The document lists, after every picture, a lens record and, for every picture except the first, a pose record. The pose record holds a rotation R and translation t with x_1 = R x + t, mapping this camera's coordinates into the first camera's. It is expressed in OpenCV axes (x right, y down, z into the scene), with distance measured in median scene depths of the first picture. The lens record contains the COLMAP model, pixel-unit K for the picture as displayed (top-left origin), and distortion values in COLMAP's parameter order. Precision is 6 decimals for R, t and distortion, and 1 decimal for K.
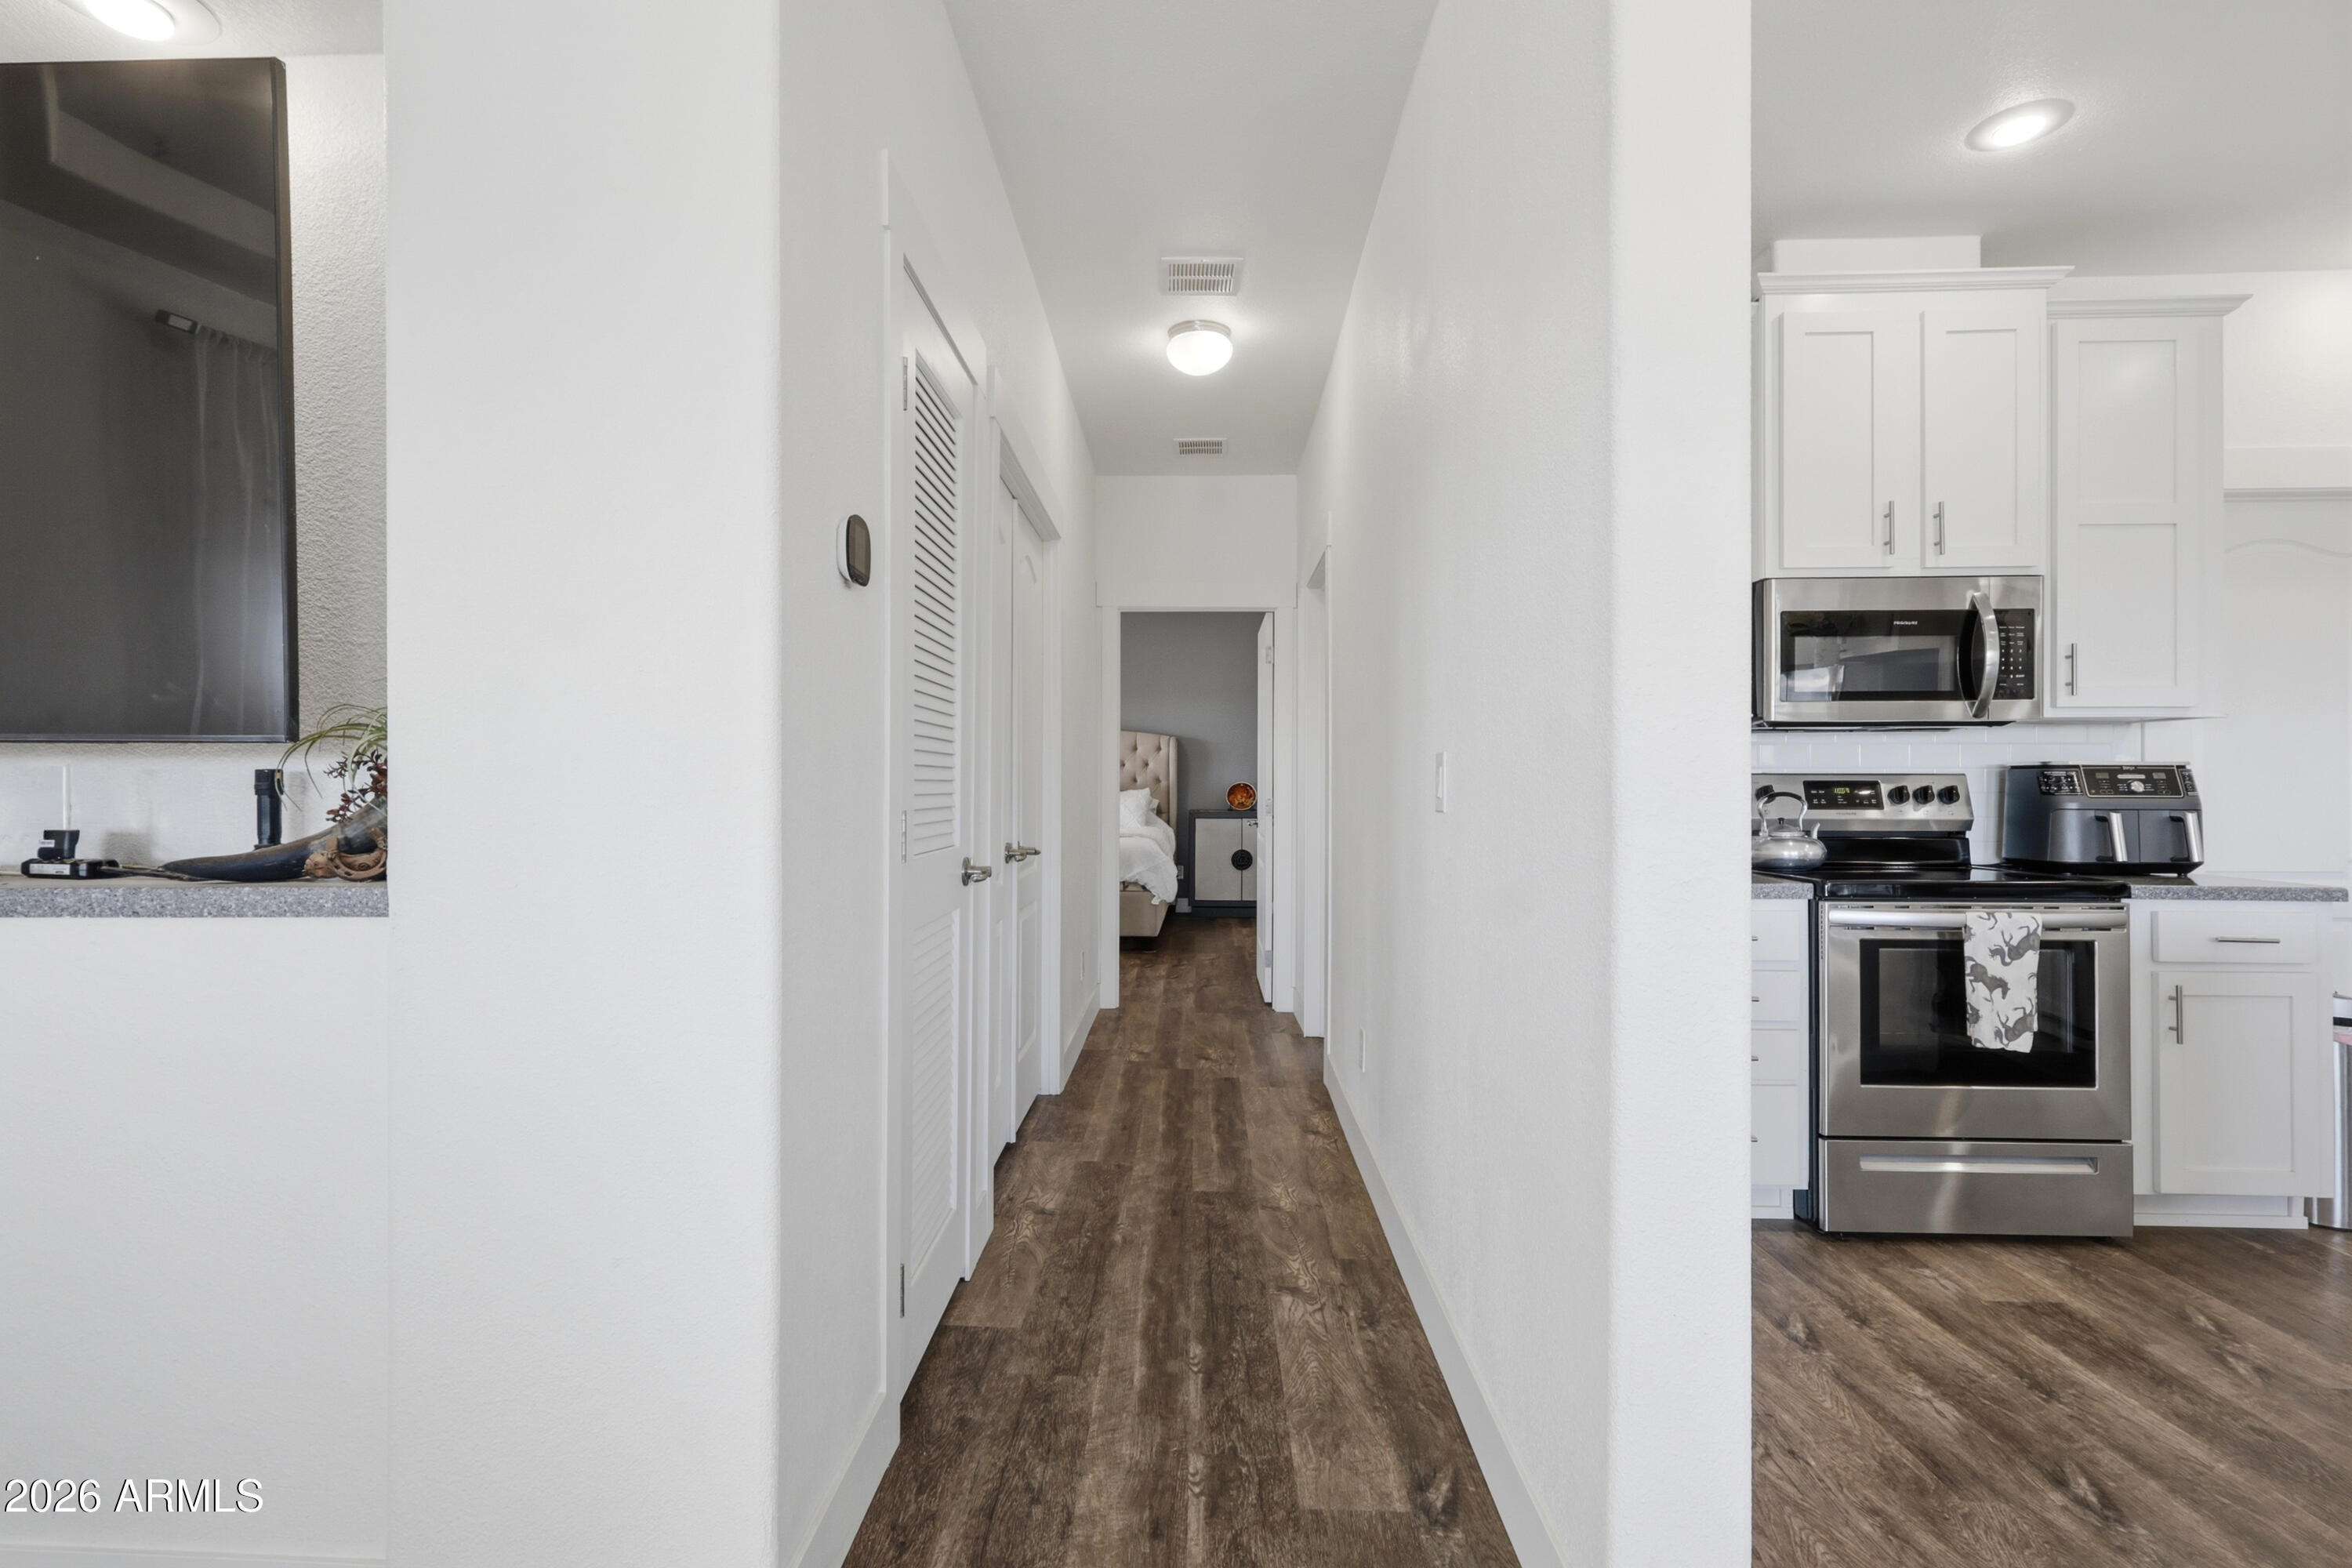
lens RADIAL K [[1098.5, 0, 1173.4], [0, 1098.5, 781.3], [0, 0, 1]] dist [0.009737, 0.000636]
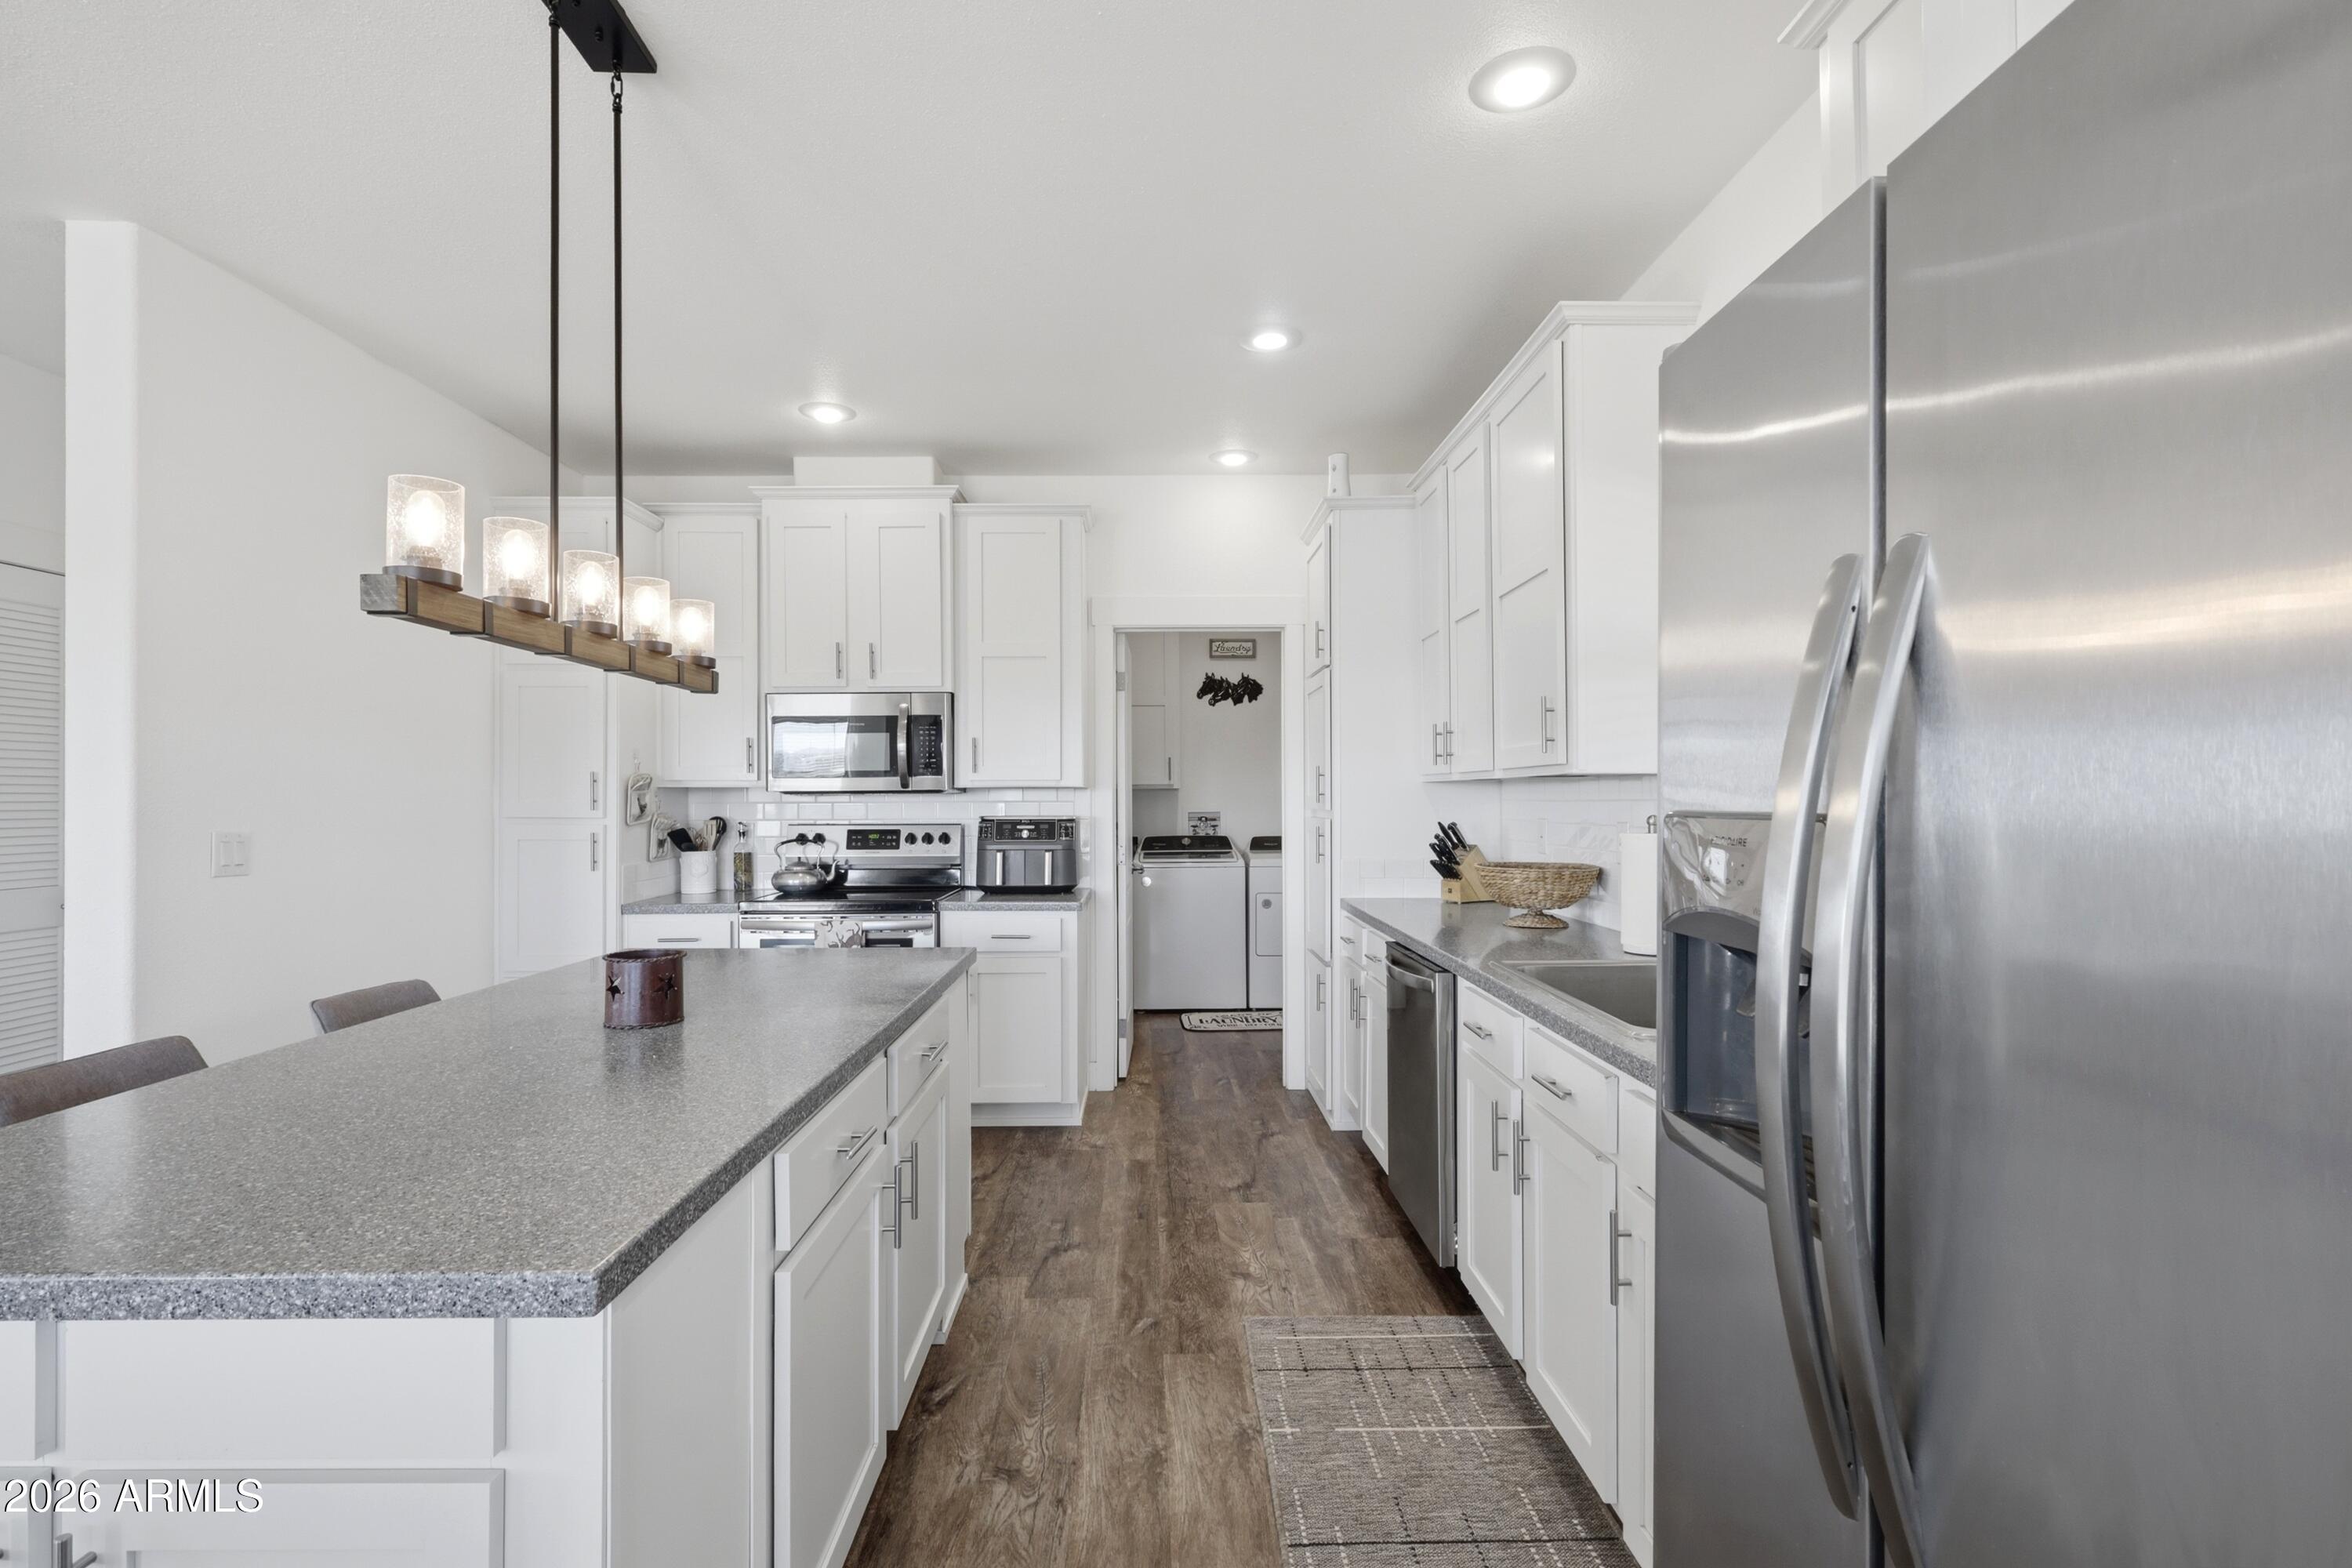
lens RADIAL K [[1114.8, 0, 1167.6], [0, 1114.8, 787.6], [0, 0, 1]] dist [0.001373, 0.000399]
pose [[0.999176, -0.004020, 0.040382, 1.017115], [0.004112, 0.999989, -0.002195, -0.054036], [-0.040372, 0.002359, 0.999182, -0.500999]]
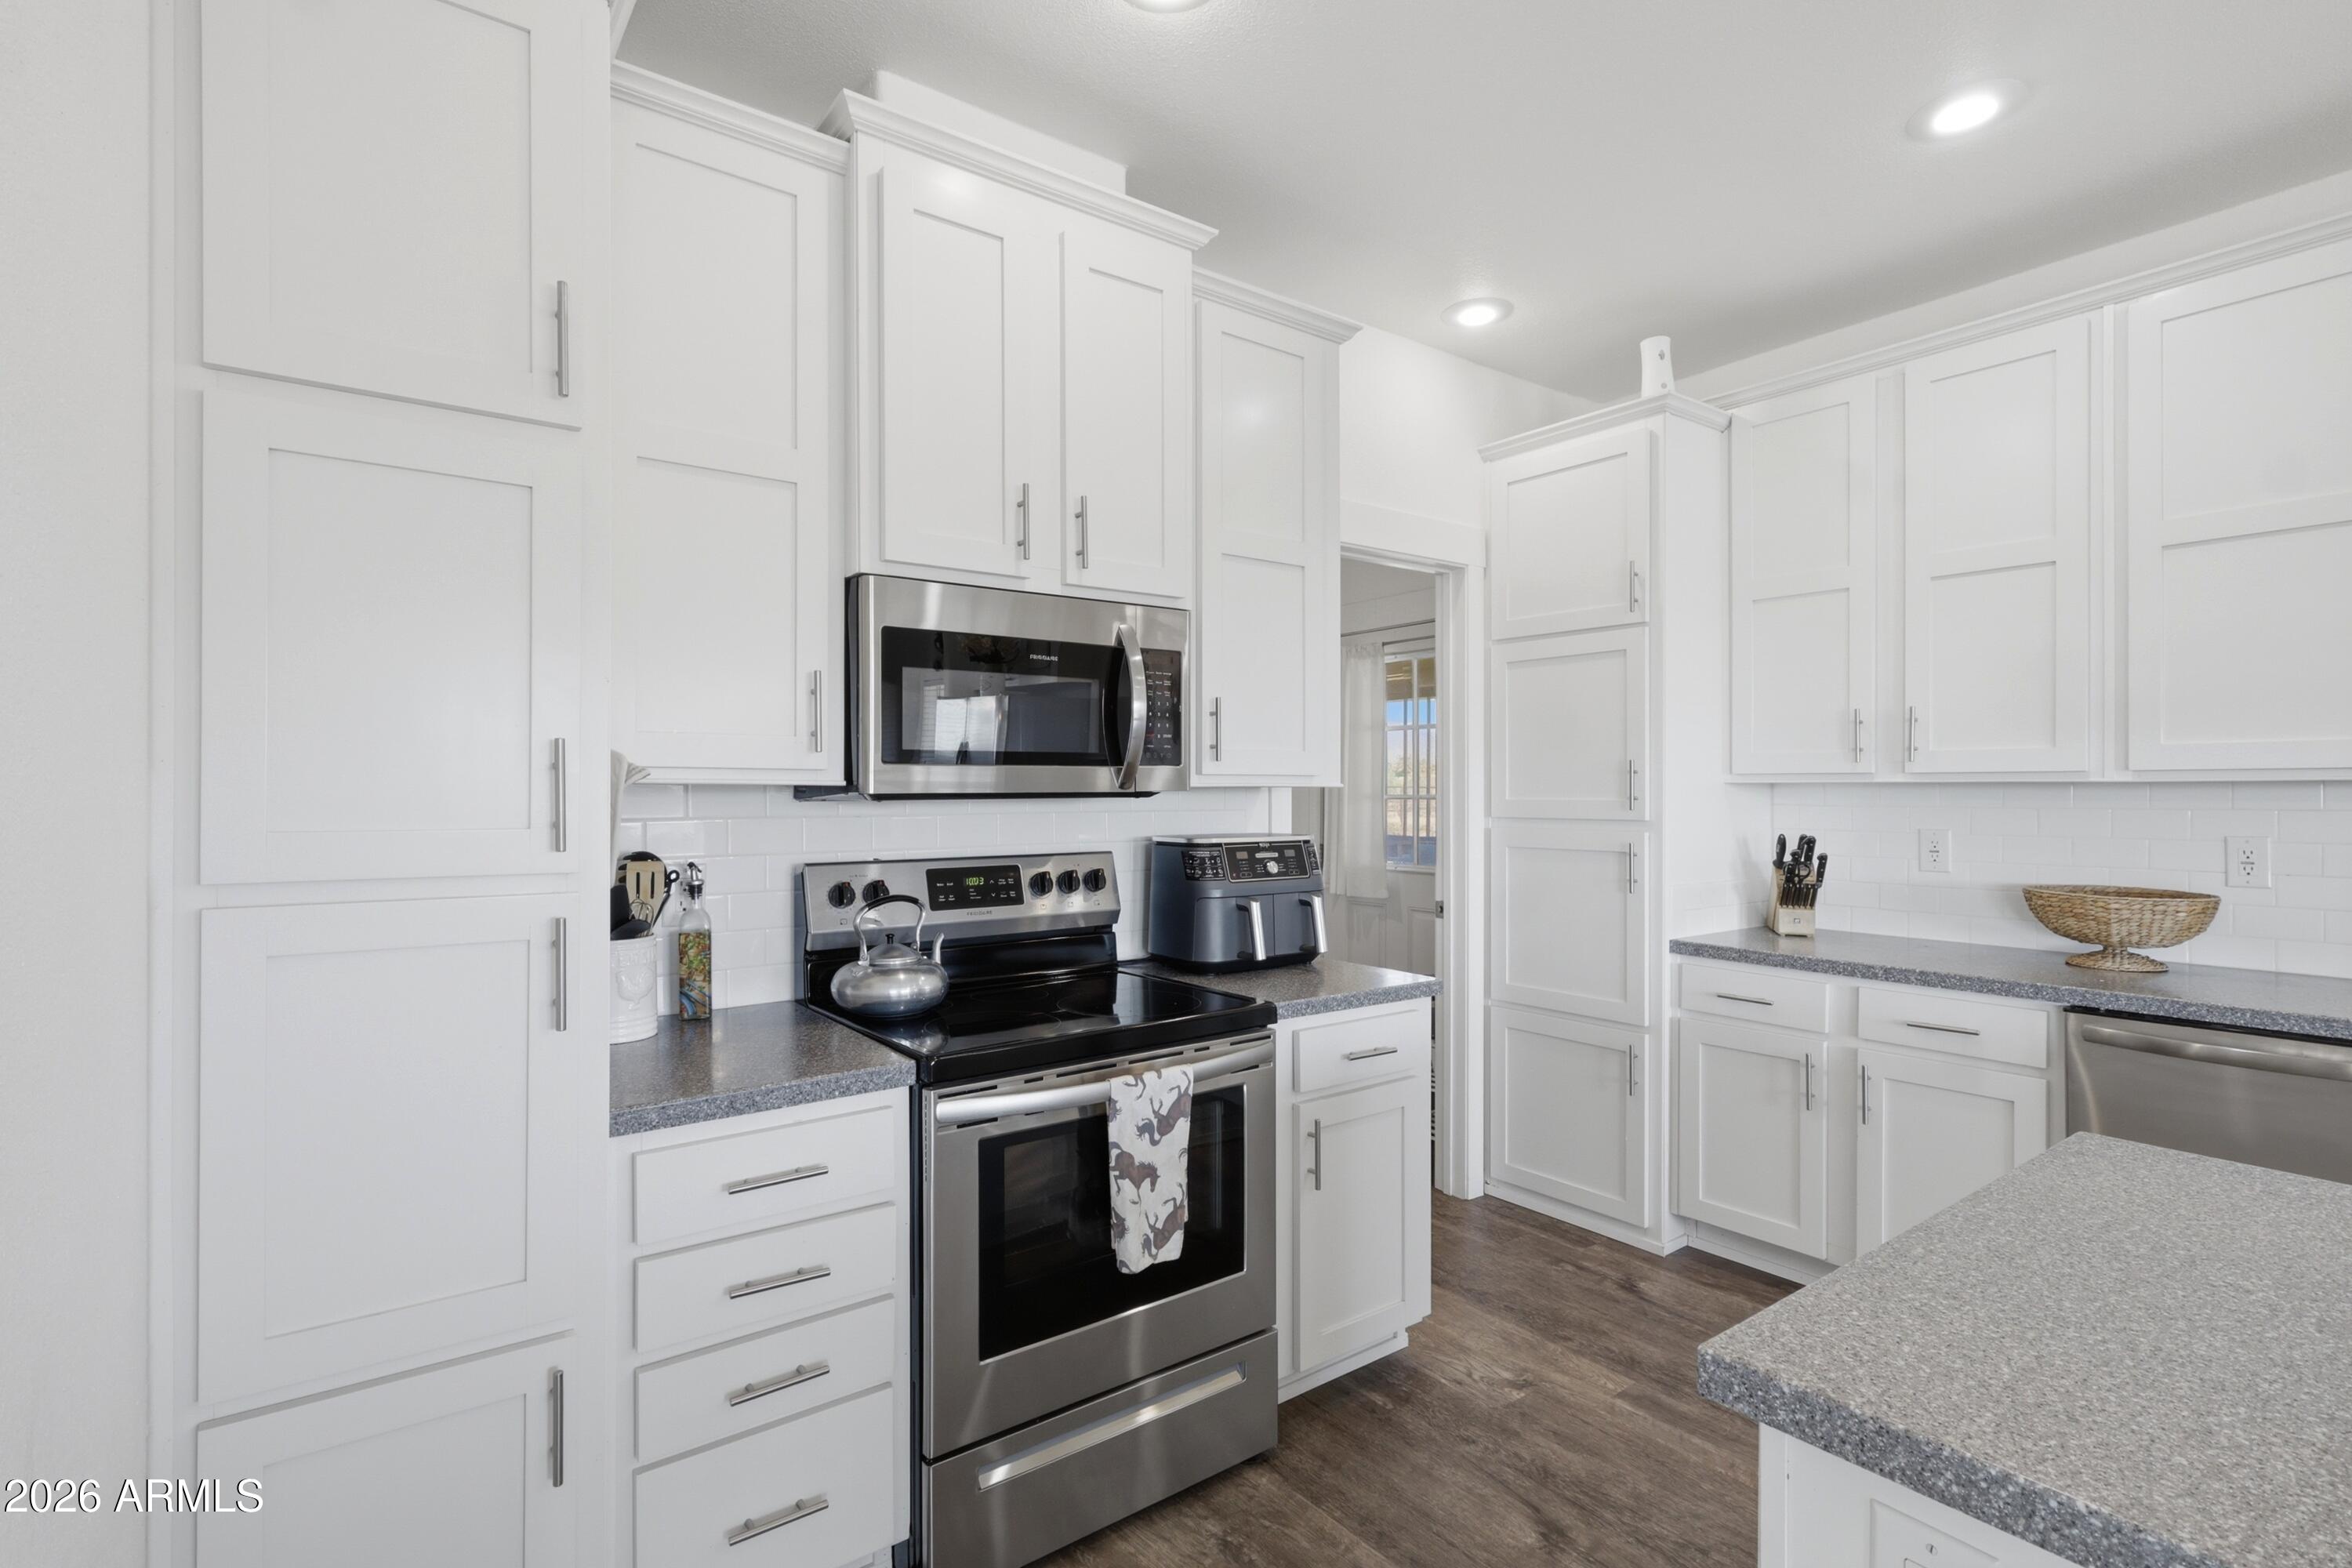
lens RADIAL K [[1114.8, 0, 1167.6], [0, 1114.8, 787.6], [0, 0, 1]] dist [0.001373, 0.000399]
pose [[0.785210, -0.002008, 0.619226, 0.275159], [-0.000108, 0.999994, 0.003379, -0.061141], [-0.619229, -0.002720, 0.785206, 0.376930]]
